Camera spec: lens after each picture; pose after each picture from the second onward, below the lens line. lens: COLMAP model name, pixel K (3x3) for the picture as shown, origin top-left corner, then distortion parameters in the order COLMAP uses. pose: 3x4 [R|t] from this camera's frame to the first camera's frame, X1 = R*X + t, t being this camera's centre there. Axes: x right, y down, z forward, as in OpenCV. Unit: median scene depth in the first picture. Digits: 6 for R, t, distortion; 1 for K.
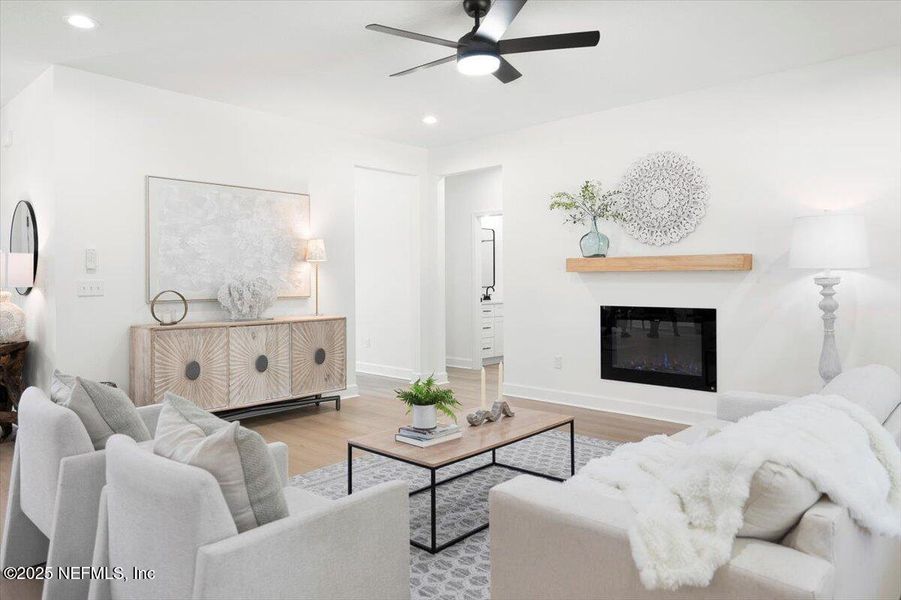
lens RADIAL K [[593.8, 0, 449.5], [0, 593.8, 280.7], [0, 0, 1]] dist [0.018796, -0.001325]
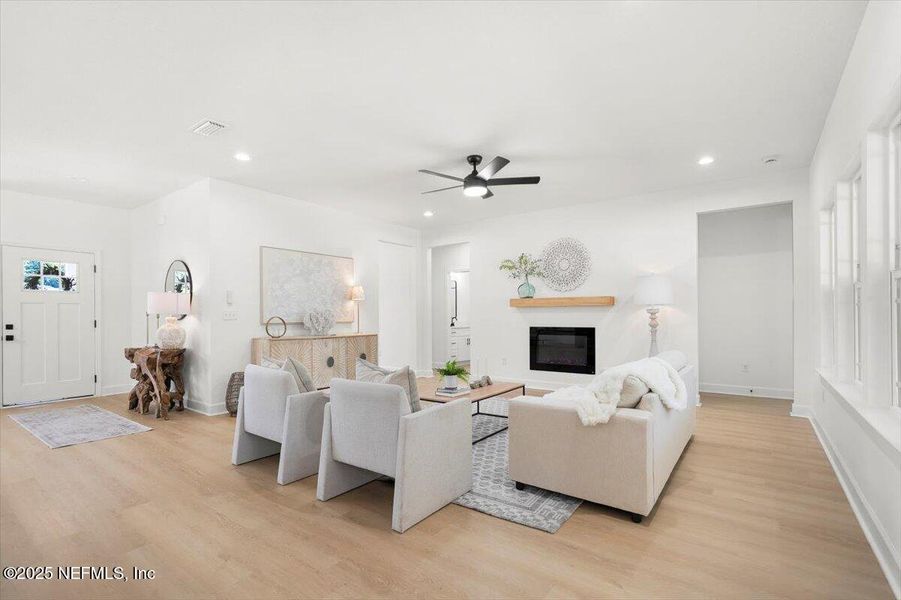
lens RADIAL K [[418.8, 0, 455.3], [0, 418.8, 317.1], [0, 0, 1]] dist [-0.000112, 0.000625]
pose [[0.992812, 0.000024, 0.119681, -0.113273], [-0.000036, 1.000000, 0.000099, 0.016280], [-0.119681, -0.000102, 0.992812, -0.184724]]
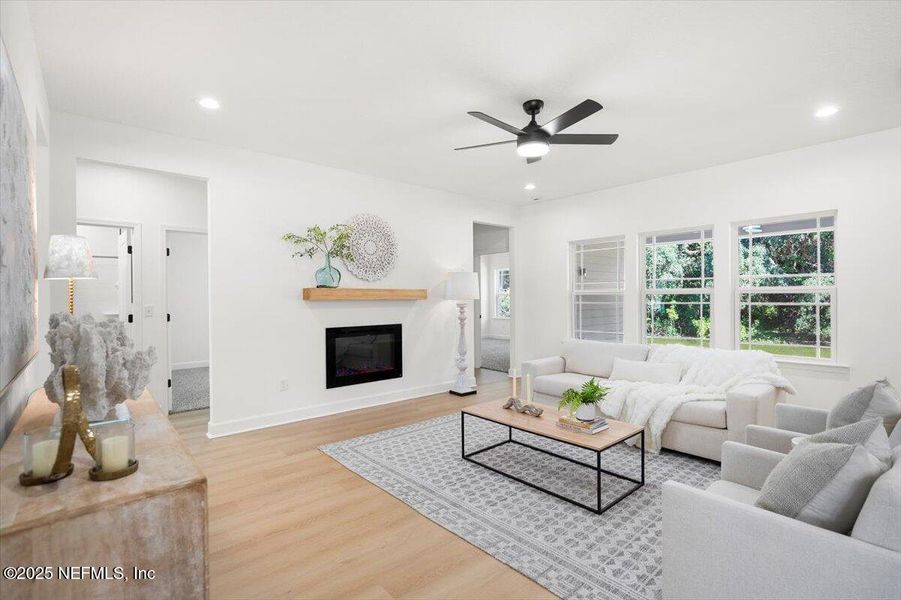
lens RADIAL K [[418.8, 0, 450.6], [0, 418.8, 299.5], [0, 0, 1]] dist [-0.000112, 0.000625]
pose [[0.114422, -0.000515, 0.993432, -0.625467], [0.007355, 0.999973, -0.000329, -0.015455], [-0.993405, 0.007344, 0.114423, 0.734660]]
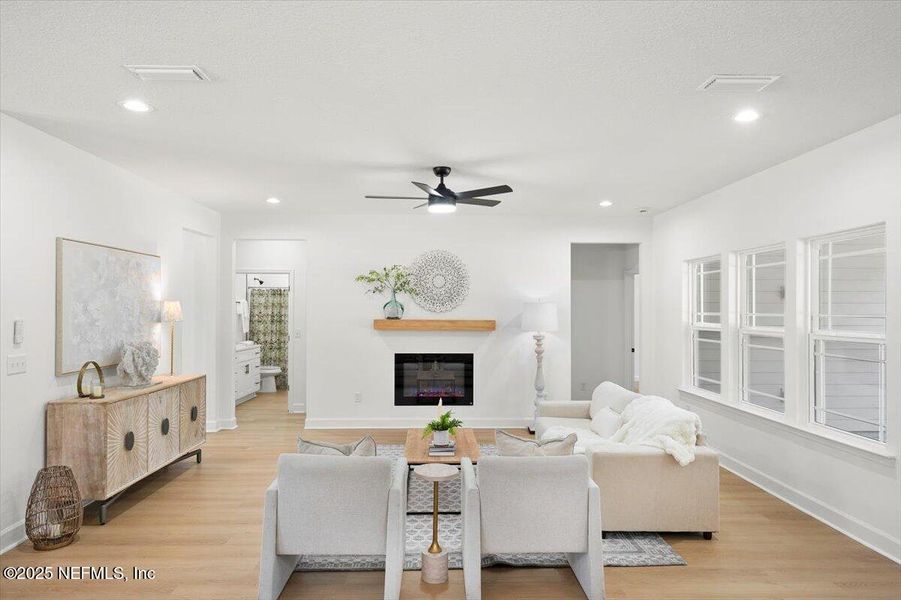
lens RADIAL K [[570.0, 0, 453.9], [0, 570.0, 307.9], [0, 0, 1]] dist [0.007058, 0.002554]
pose [[0.710736, 0.011125, 0.703371, -0.661081], [-0.007487, 0.999938, -0.008249, -0.061870], [-0.703419, 0.000597, 0.710775, -0.053409]]
